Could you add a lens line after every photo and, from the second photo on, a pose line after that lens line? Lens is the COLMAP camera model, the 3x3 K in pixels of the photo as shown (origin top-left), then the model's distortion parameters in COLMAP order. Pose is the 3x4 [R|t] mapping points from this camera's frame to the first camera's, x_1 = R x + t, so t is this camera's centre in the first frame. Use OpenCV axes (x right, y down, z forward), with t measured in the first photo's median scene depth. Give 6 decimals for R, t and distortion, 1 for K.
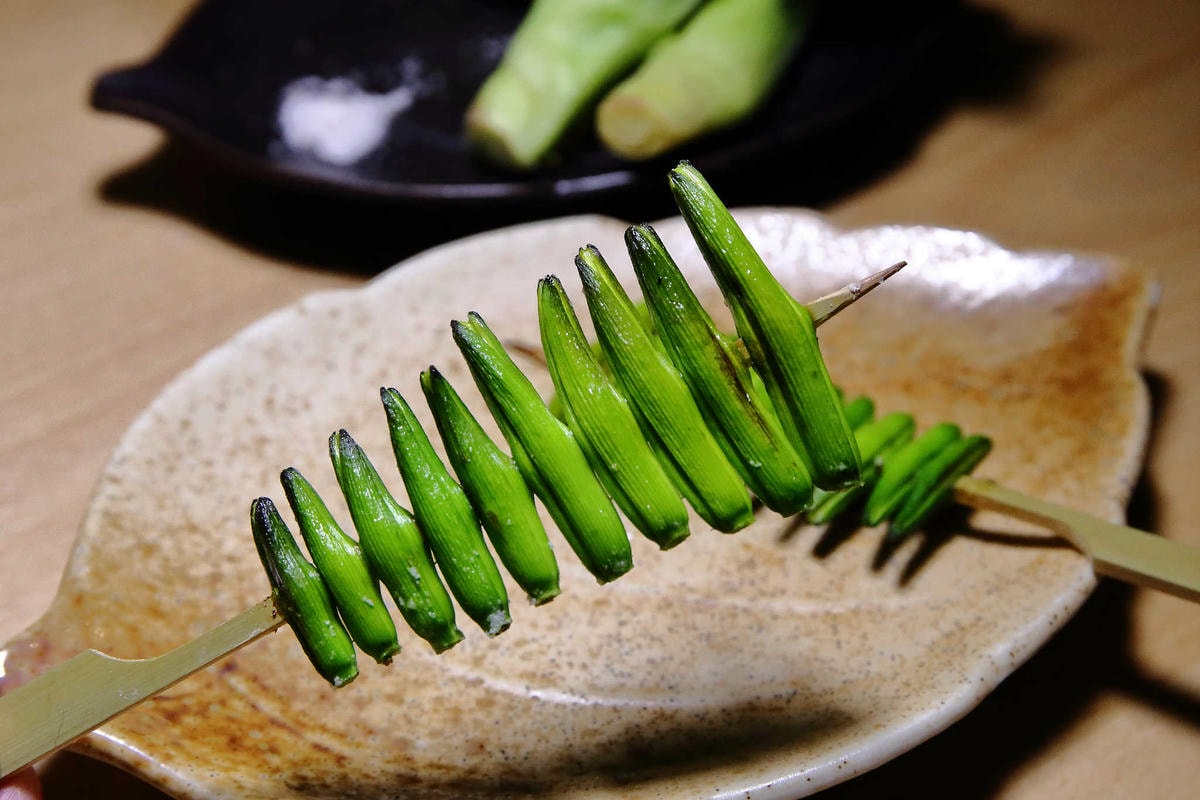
lens RADIAL K [[2010.2, 0, 600.0], [0, 2010.2, 400.0], [0, 0, 1]] dist [-0.001741, 0.035339]
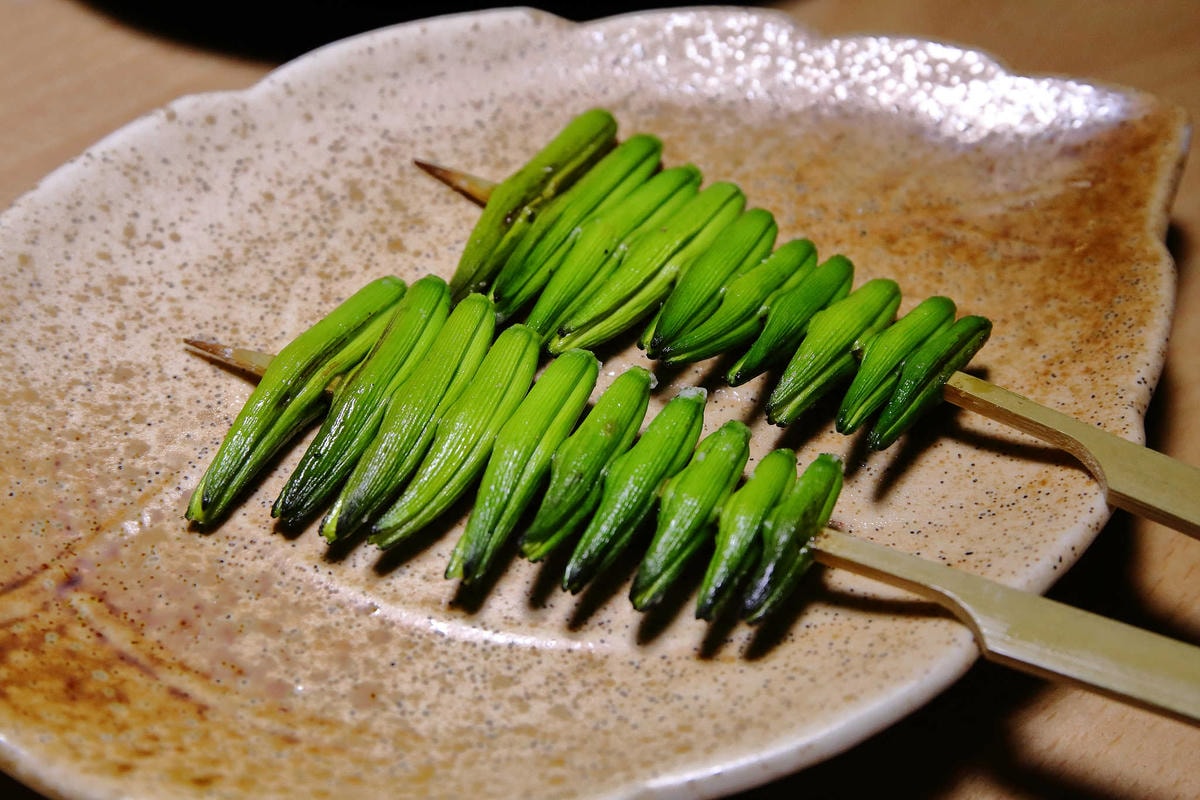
lens RADIAL K [[2010.2, 0, 600.0], [0, 2010.2, 400.0], [0, 0, 1]] dist [-0.001741, 0.035339]
pose [[0.998196, 0.034391, 0.049212, -0.009947], [-0.041969, 0.985841, 0.162348, -0.086082], [-0.042932, -0.164120, 0.985506, 0.187606]]
